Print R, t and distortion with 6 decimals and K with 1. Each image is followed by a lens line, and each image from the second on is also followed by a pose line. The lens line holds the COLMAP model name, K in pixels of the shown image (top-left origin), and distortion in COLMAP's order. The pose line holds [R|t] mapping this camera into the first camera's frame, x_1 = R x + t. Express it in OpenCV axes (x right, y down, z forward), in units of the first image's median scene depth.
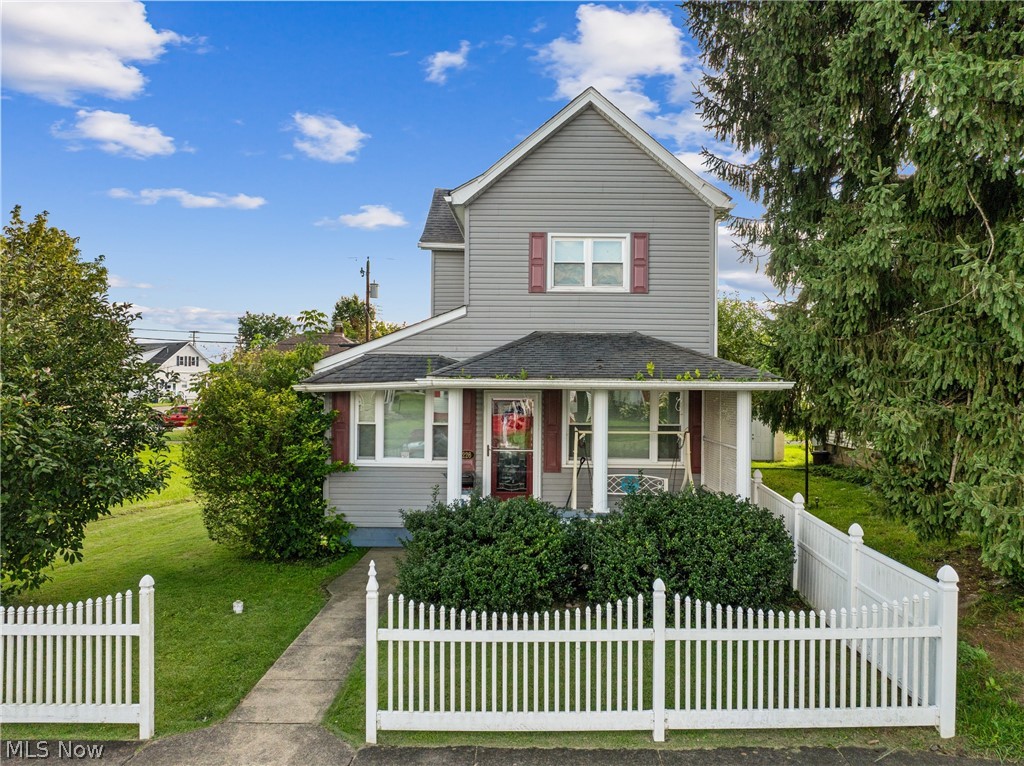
lens RADIAL K [[709.3, 0, 529.1], [0, 709.3, 379.5], [0, 0, 1]] dist [-0.036583, 0.000717]
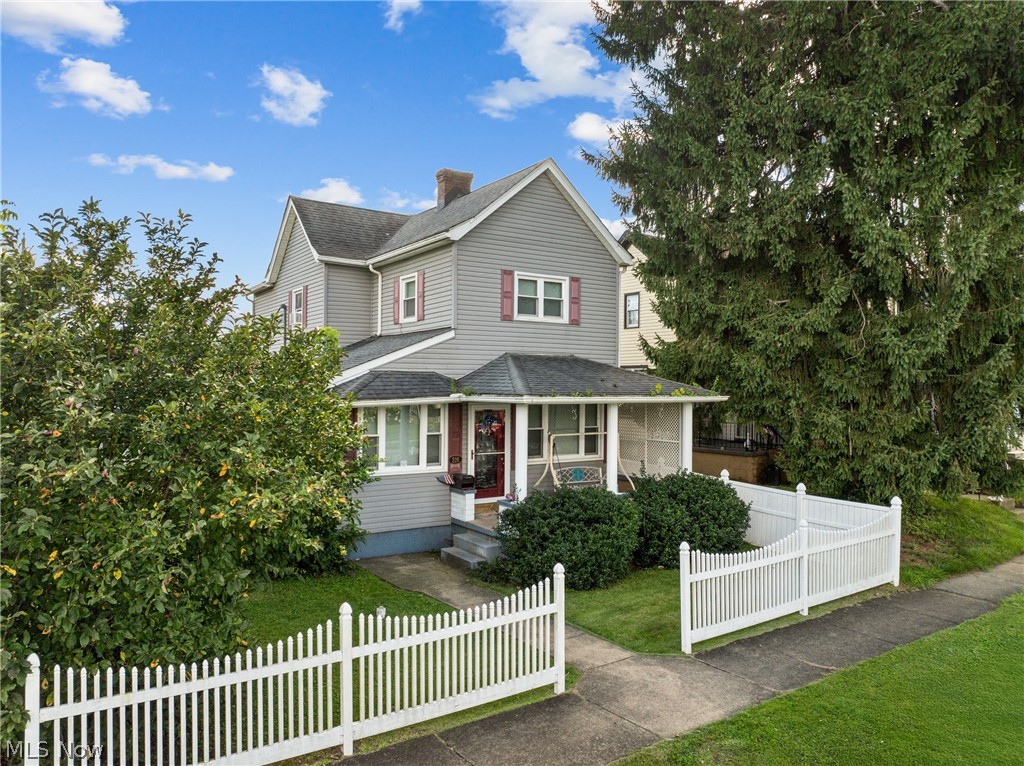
lens RADIAL K [[714.6, 0, 519.5], [0, 714.6, 383.0], [0, 0, 1]] dist [-0.036885, 0.000389]
pose [[0.828426, -0.001977, 0.560095, -0.647559], [-0.003998, 0.999947, 0.009443, -0.028702], [-0.560084, -0.010062, 0.828375, -0.011354]]
